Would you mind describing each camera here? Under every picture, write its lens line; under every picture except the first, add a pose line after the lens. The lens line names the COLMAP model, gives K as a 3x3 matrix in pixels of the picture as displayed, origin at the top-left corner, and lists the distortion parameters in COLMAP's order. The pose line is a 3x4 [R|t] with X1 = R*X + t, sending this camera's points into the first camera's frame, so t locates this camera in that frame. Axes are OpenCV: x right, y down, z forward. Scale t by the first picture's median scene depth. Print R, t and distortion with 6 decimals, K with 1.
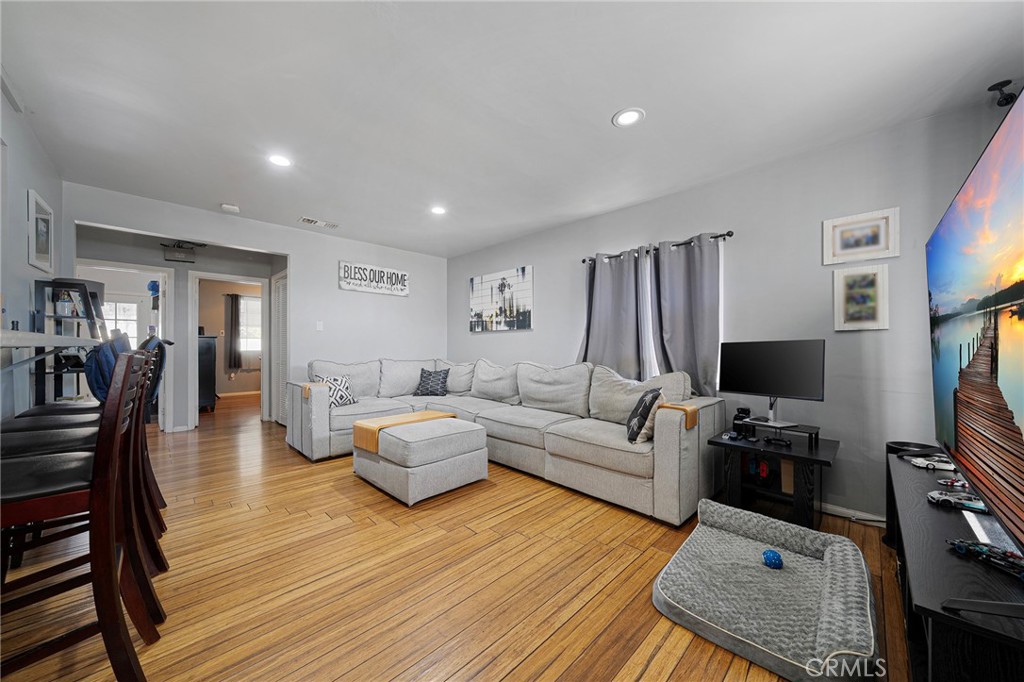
lens RADIAL K [[353.4, 0, 513.0], [0, 353.4, 342.9], [0, 0, 1]] dist [0.001555, 0.000154]
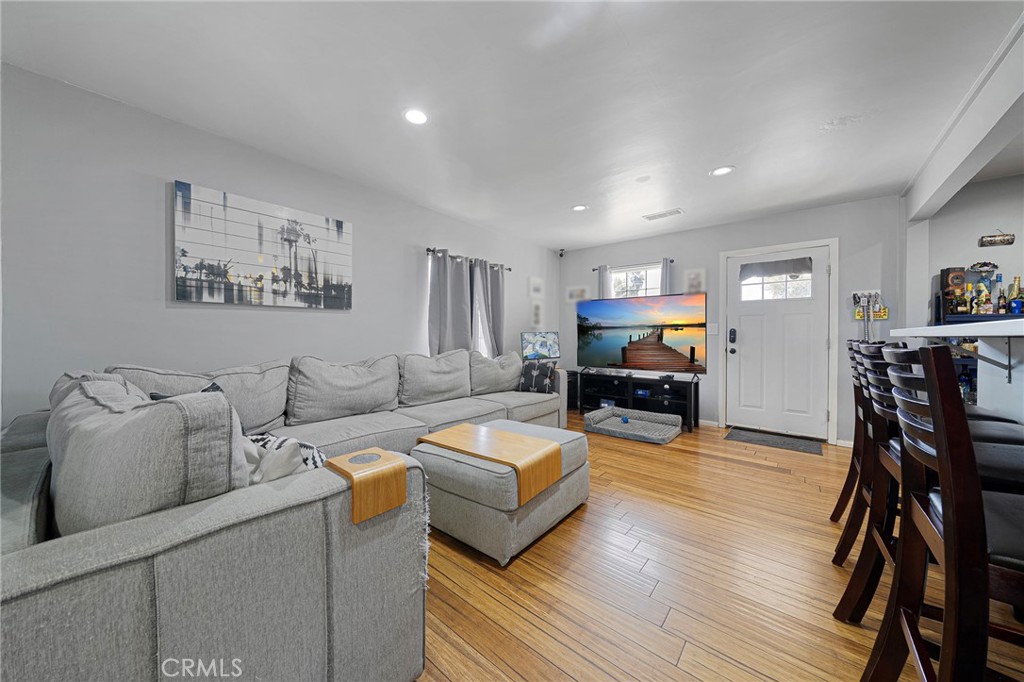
lens RADIAL K [[353.4, 0, 496.6], [0, 353.4, 336.6], [0, 0, 1]] dist [0.001555, 0.000154]
pose [[-0.063056, -0.003640, 0.998003, -0.659756], [-0.011723, 0.999927, 0.002907, 0.008821], [-0.997941, -0.011516, -0.063094, 0.697223]]
